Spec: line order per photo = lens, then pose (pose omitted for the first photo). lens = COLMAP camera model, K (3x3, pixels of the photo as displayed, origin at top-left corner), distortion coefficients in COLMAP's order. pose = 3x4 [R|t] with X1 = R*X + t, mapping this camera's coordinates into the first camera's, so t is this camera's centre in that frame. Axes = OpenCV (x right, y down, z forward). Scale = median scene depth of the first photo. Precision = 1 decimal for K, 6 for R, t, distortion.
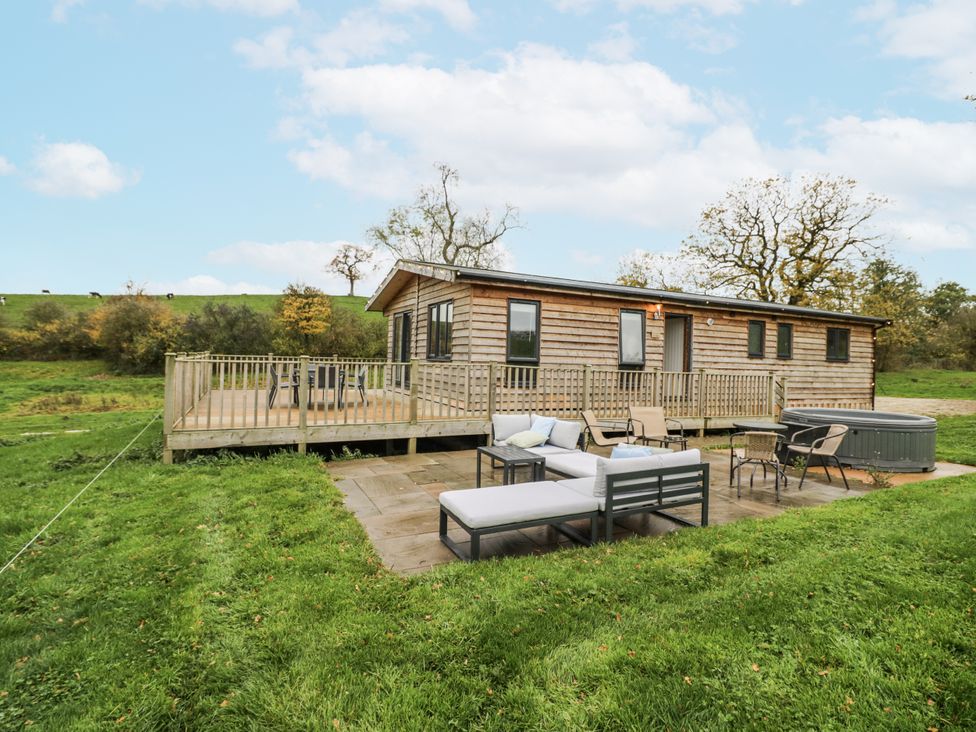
lens RADIAL K [[506.1, 0, 494.9], [0, 506.1, 361.8], [0, 0, 1]] dist [-0.000875, -0.013050]
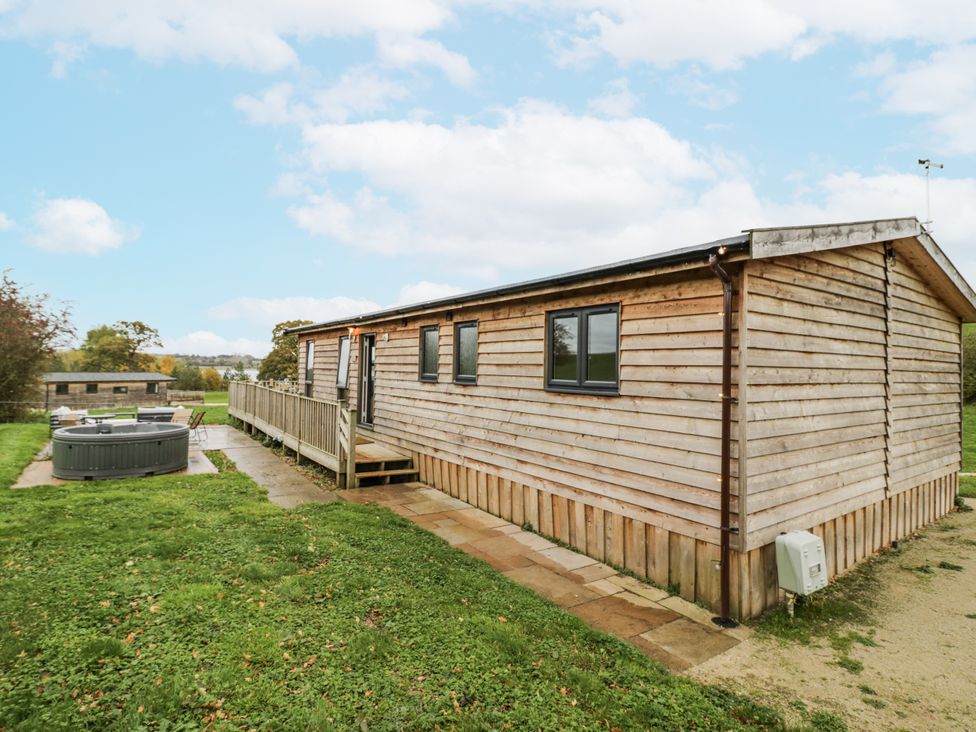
lens RADIAL K [[506.1, 0, 496.7], [0, 506.1, 364.3], [0, 0, 1]] dist [-0.000875, -0.013050]
pose [[0.161208, -0.035385, -0.986286, 0.409309], [-0.014603, 0.999162, -0.038234, -0.002486], [0.986812, 0.020567, 0.160557, 0.341503]]
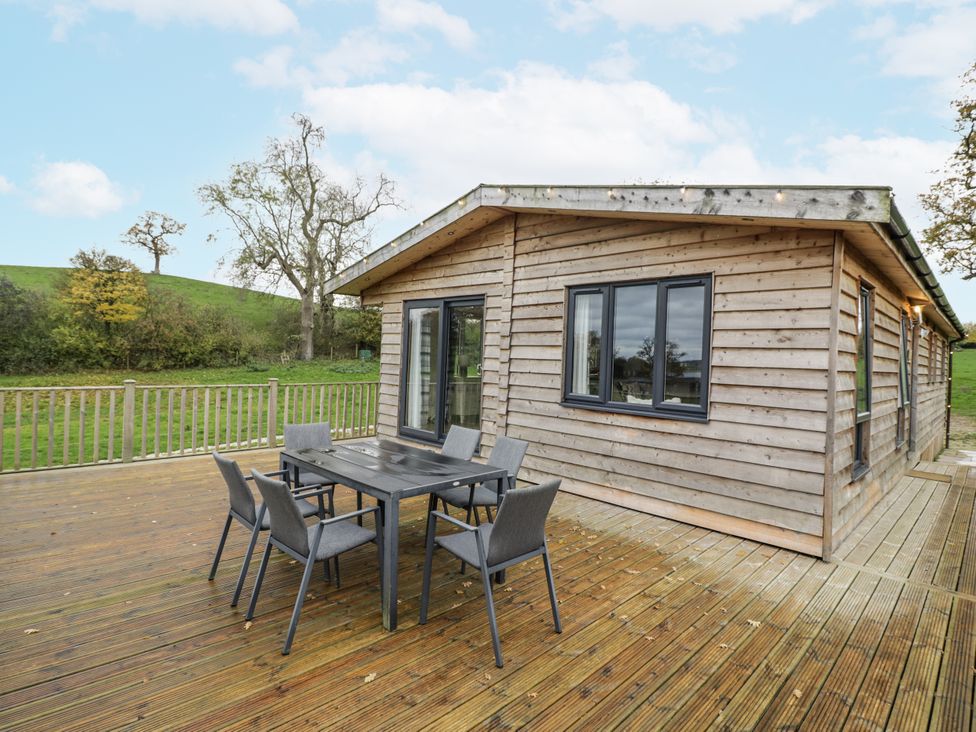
lens RADIAL K [[506.1, 0, 492.8], [0, 506.1, 360.5], [0, 0, 1]] dist [-0.000875, -0.013050]
pose [[0.946611, 0.003055, 0.322362, -0.083042], [-0.007164, 0.999907, 0.011562, -0.011510], [-0.322297, -0.013254, 0.946546, 0.138714]]
